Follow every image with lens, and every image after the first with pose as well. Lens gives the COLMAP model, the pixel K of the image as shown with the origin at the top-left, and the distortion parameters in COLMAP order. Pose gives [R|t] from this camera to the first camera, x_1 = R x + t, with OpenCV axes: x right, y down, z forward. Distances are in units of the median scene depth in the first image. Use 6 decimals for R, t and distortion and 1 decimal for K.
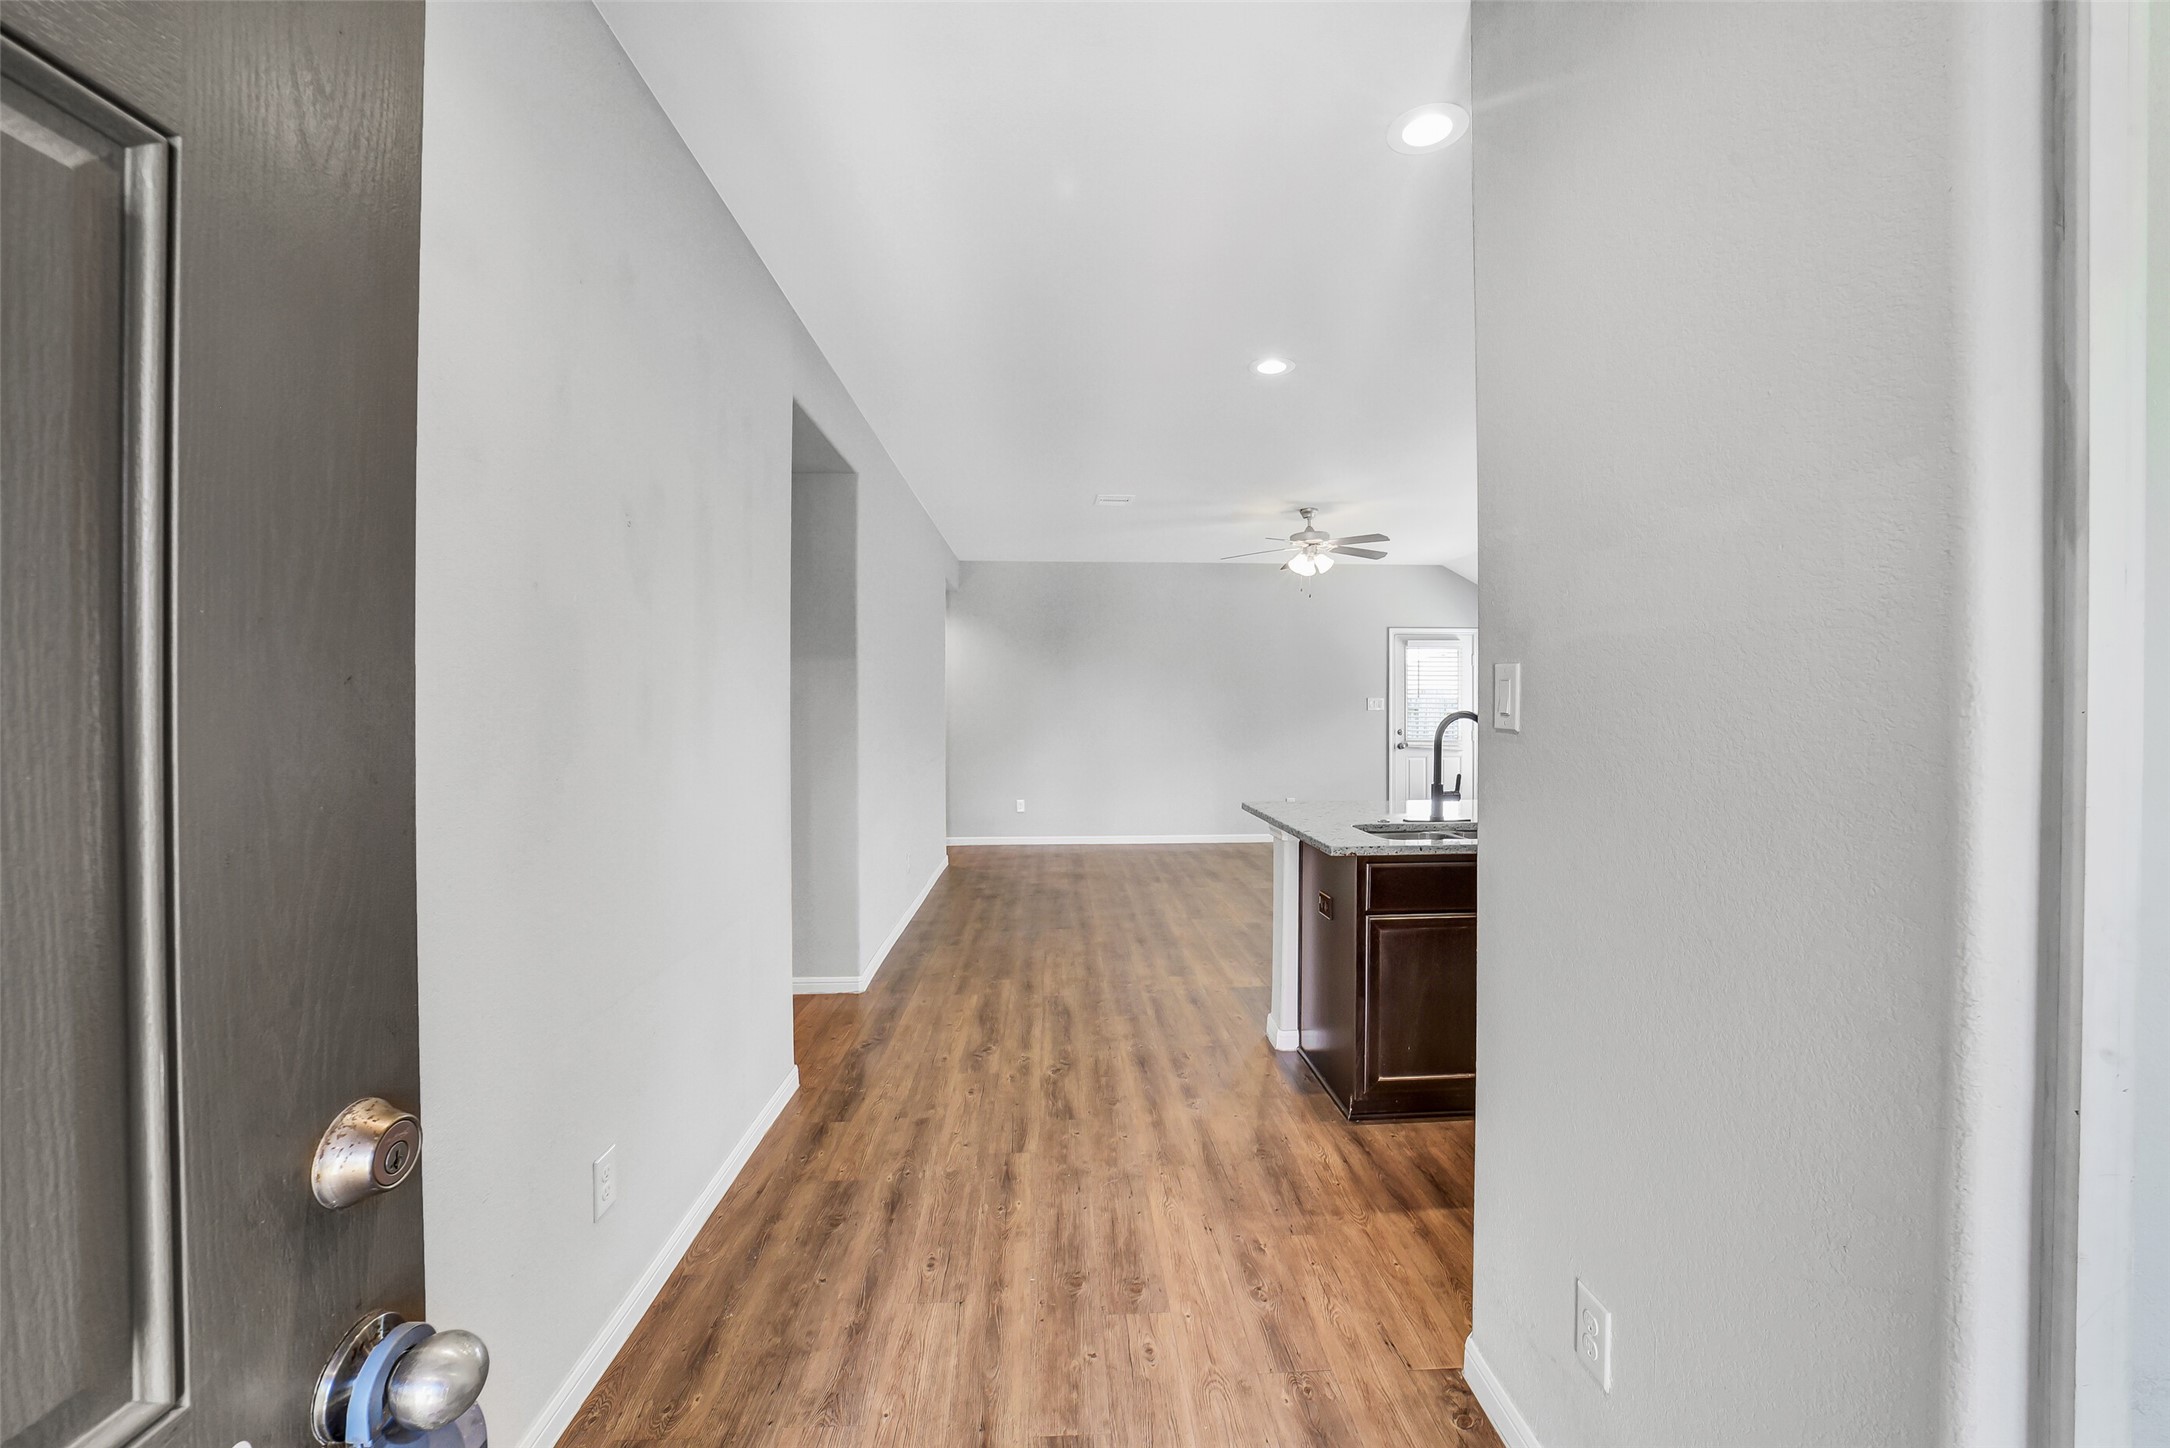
lens RADIAL K [[866.9, 0, 1076.8], [0, 866.9, 724.5], [0, 0, 1]] dist [-0.025083, 0.000447]
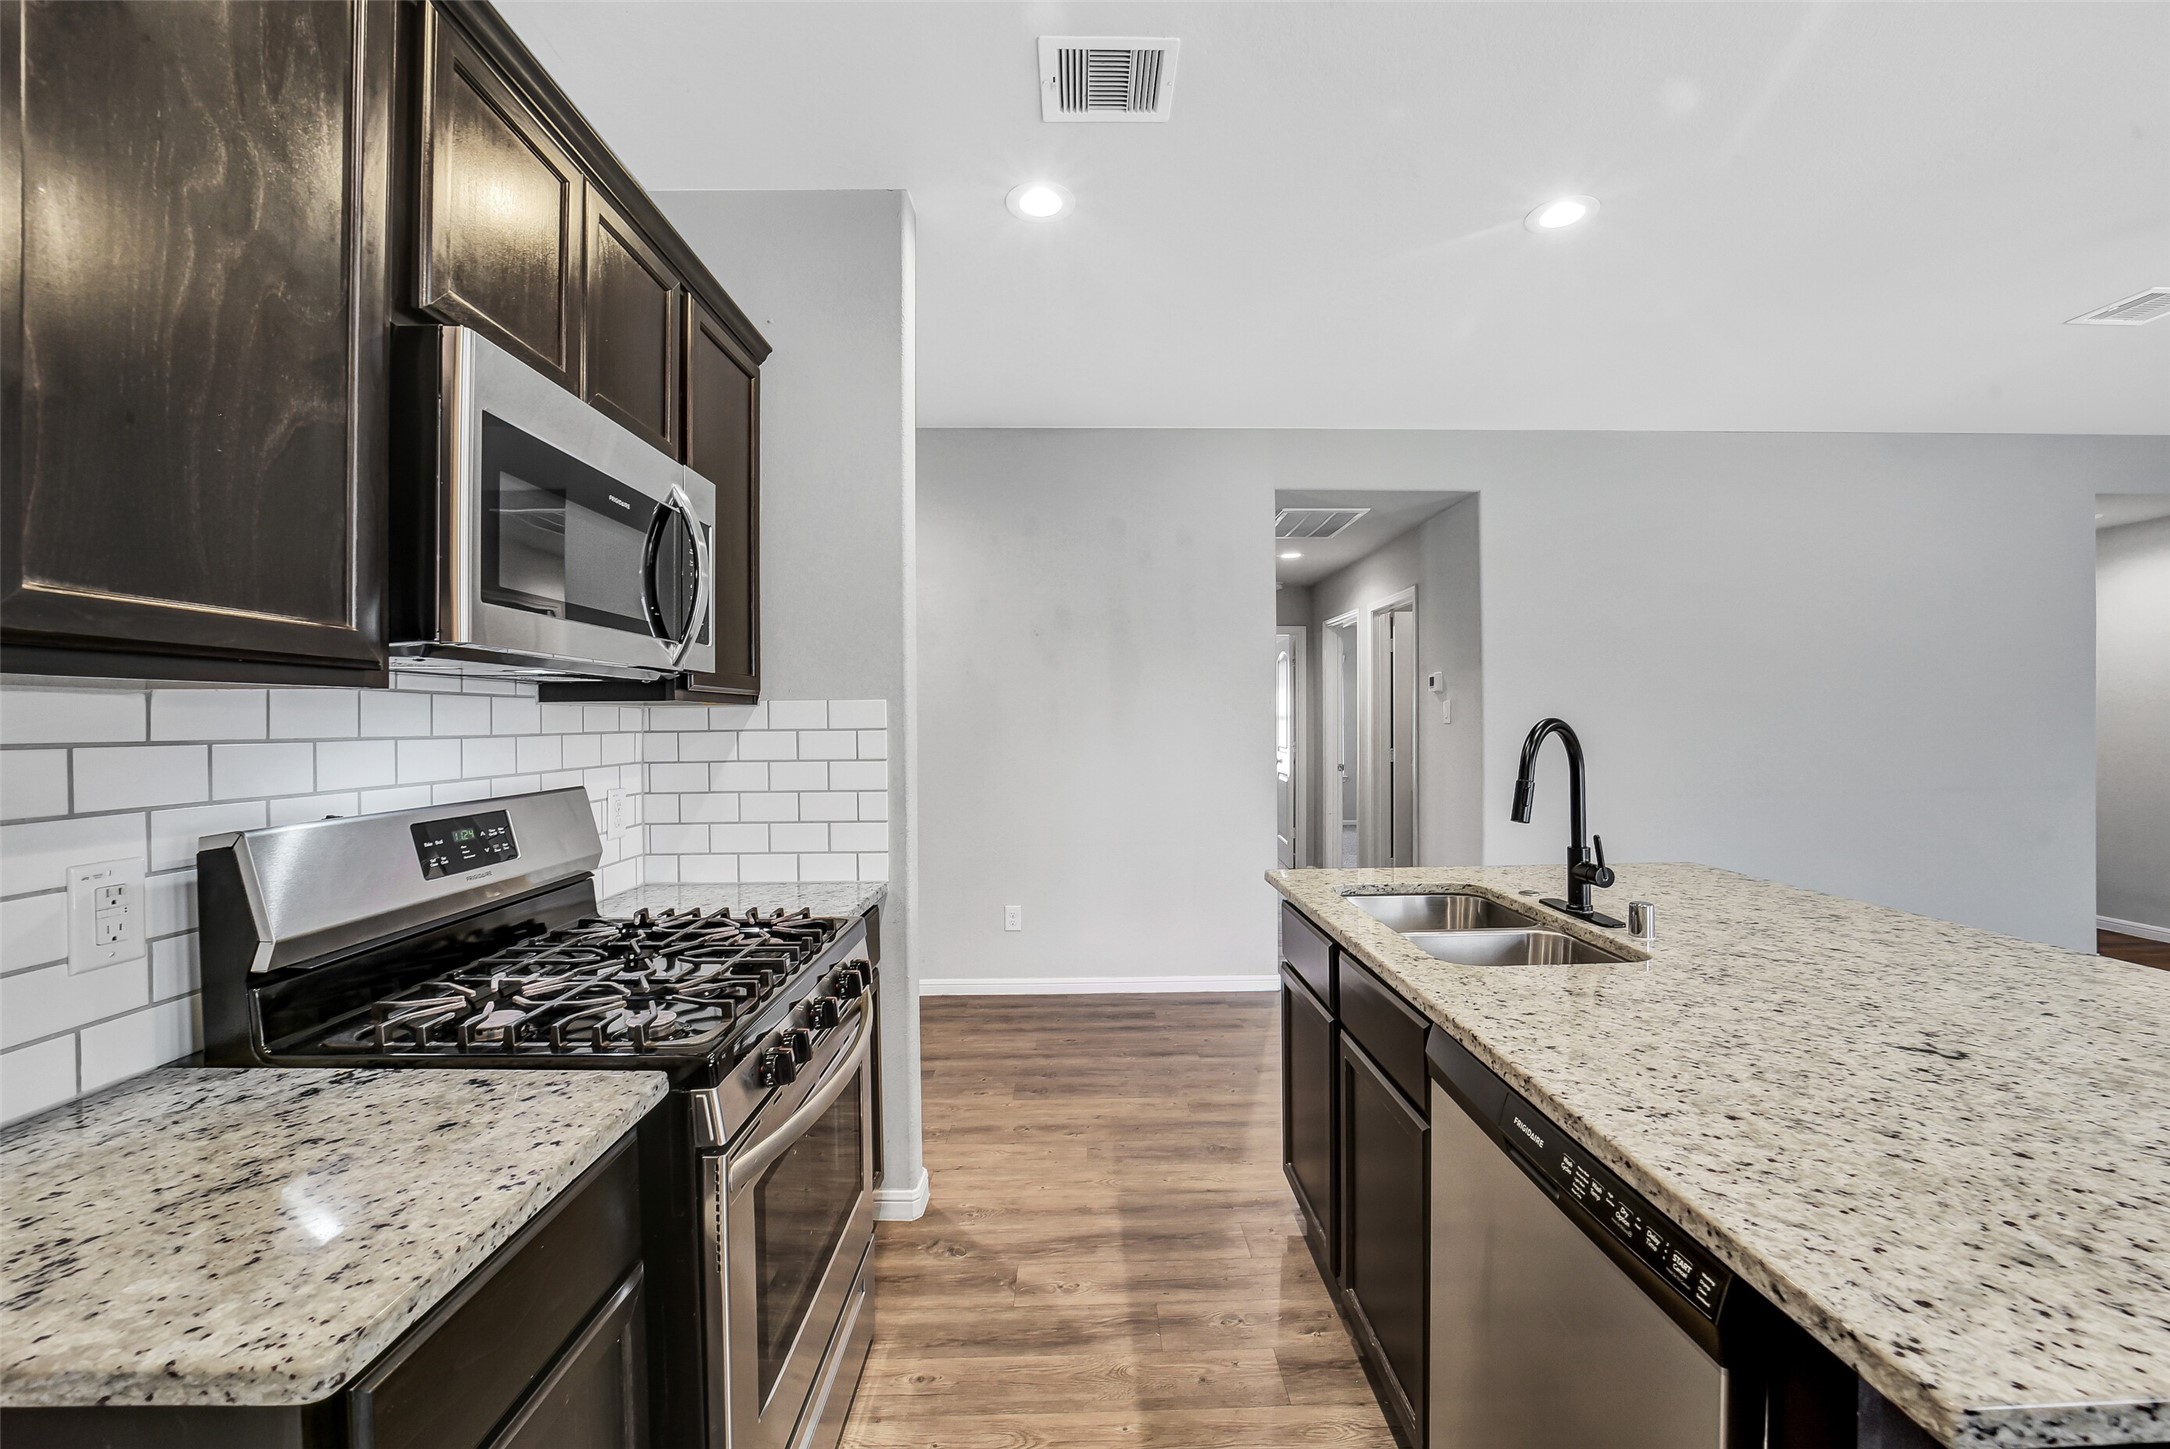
lens RADIAL K [[855.3, 0, 1095.4], [0, 855.3, 724.3], [0, 0, 1]] dist [-0.033839, 0.008625]
pose [[-0.019902, 0.010102, -0.999751, 0.531977], [-0.011802, 0.999877, 0.010338, -0.006711], [0.999732, 0.012005, -0.019780, 0.377997]]
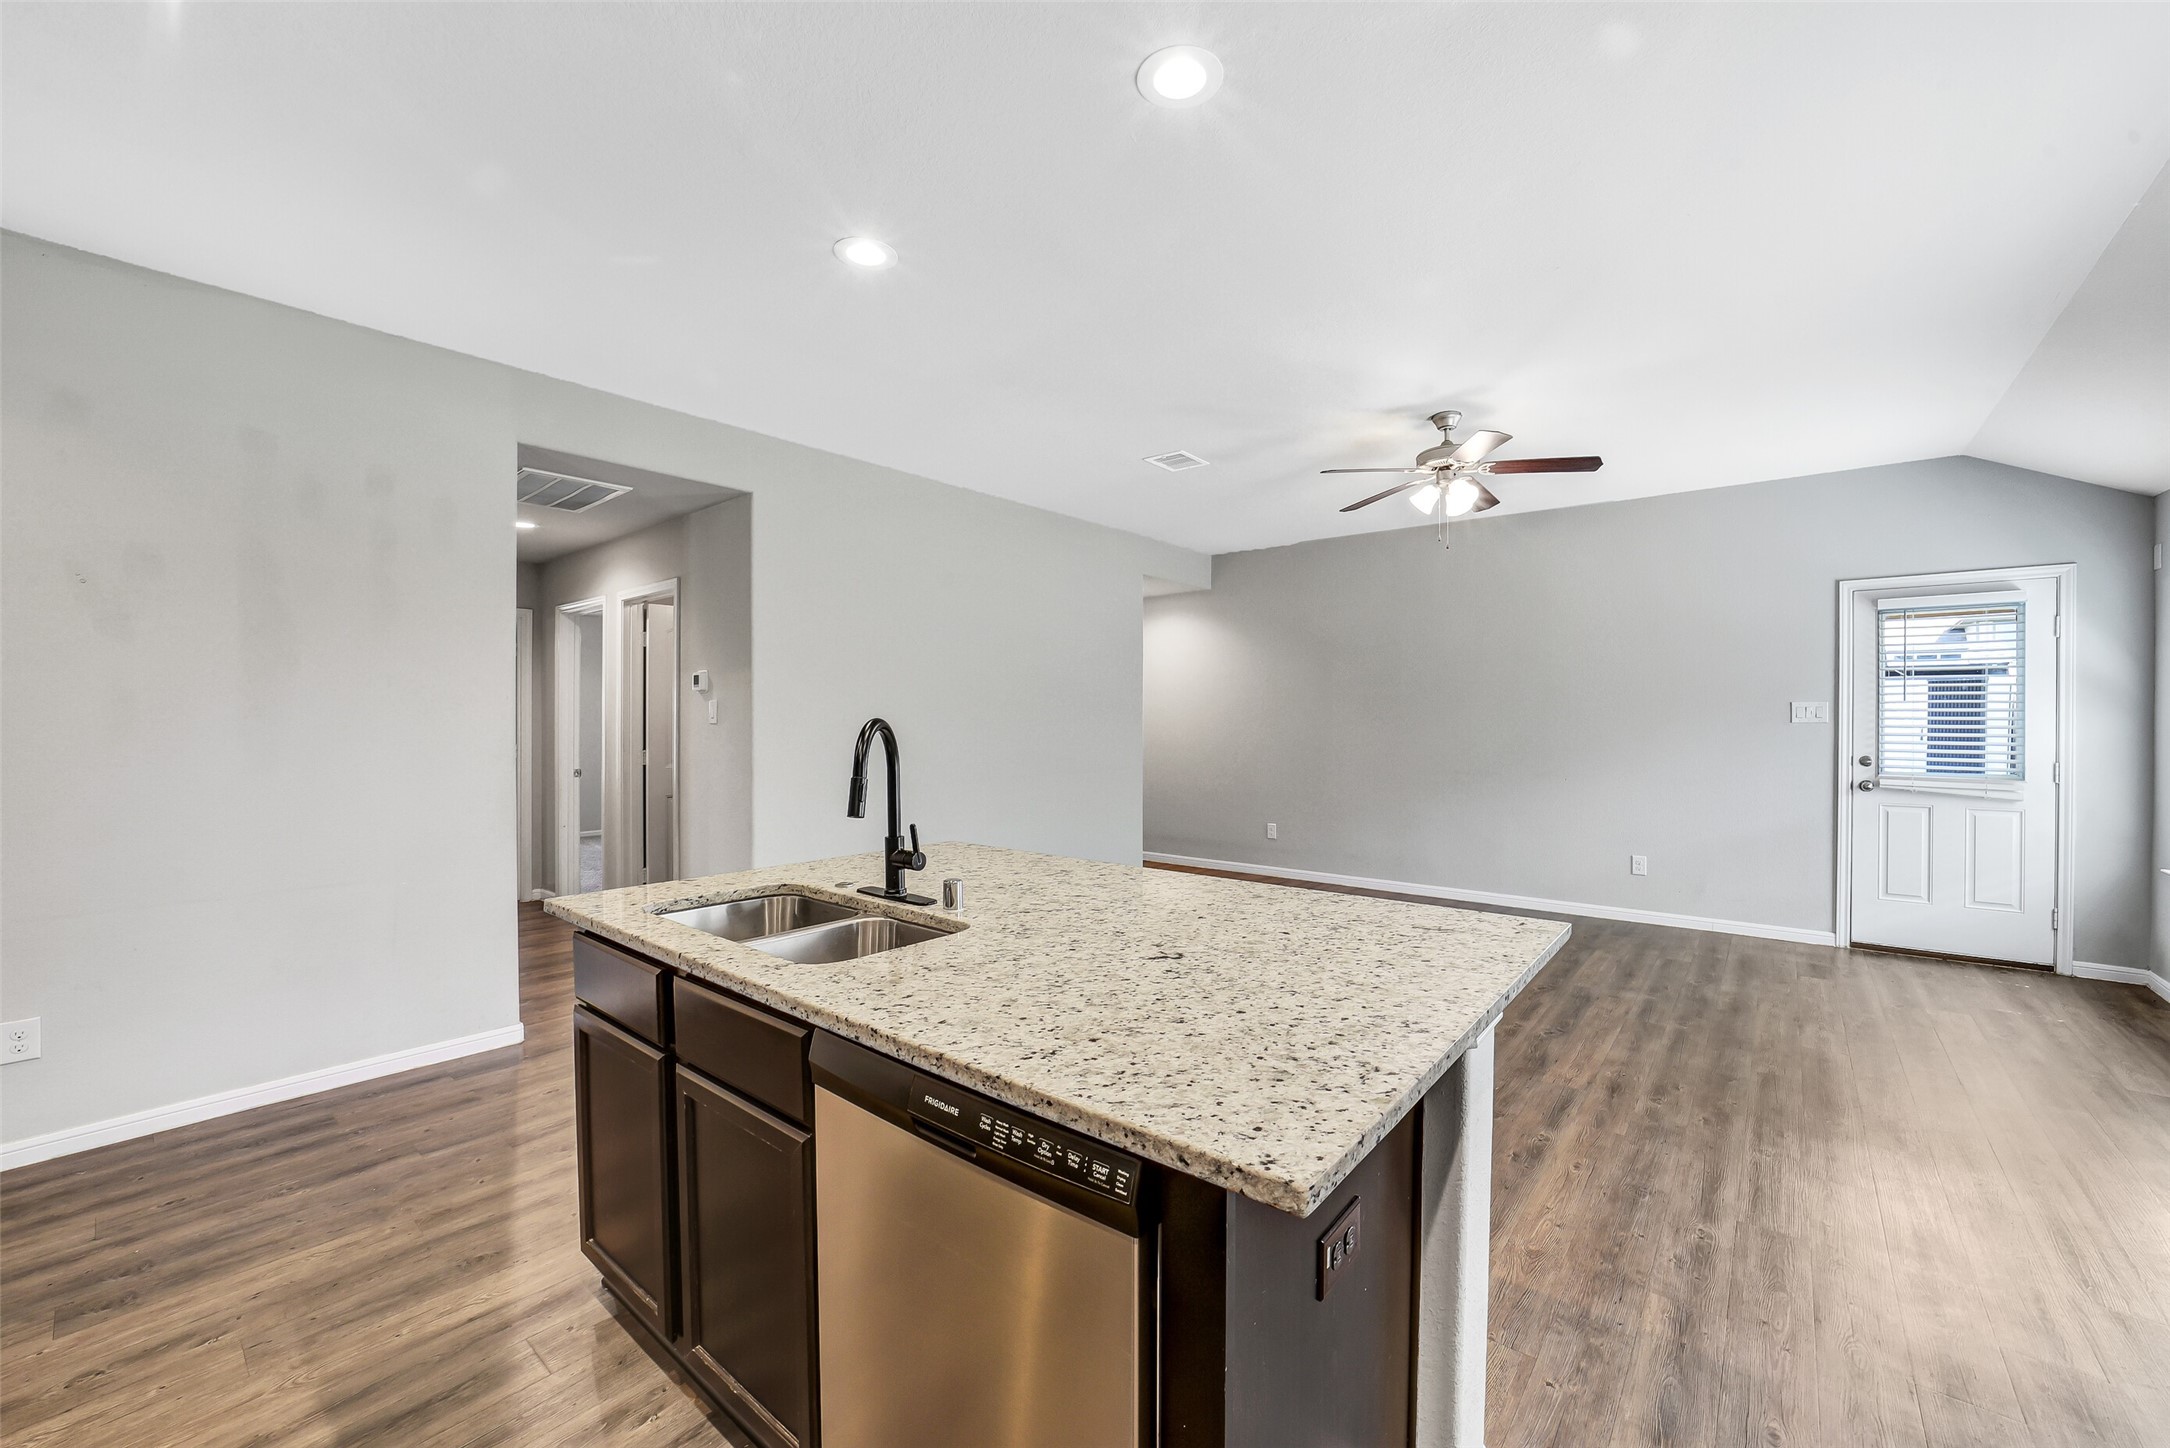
lens RADIAL K [[855.3, 0, 1095.4], [0, 855.3, 723.8], [0, 0, 1]] dist [-0.033839, 0.008625]
pose [[0.741598, 0.010402, -0.670764, 0.508565], [-0.018084, 0.999826, -0.004489, -0.005754], [0.670600, 0.015459, 0.741658, 0.349703]]
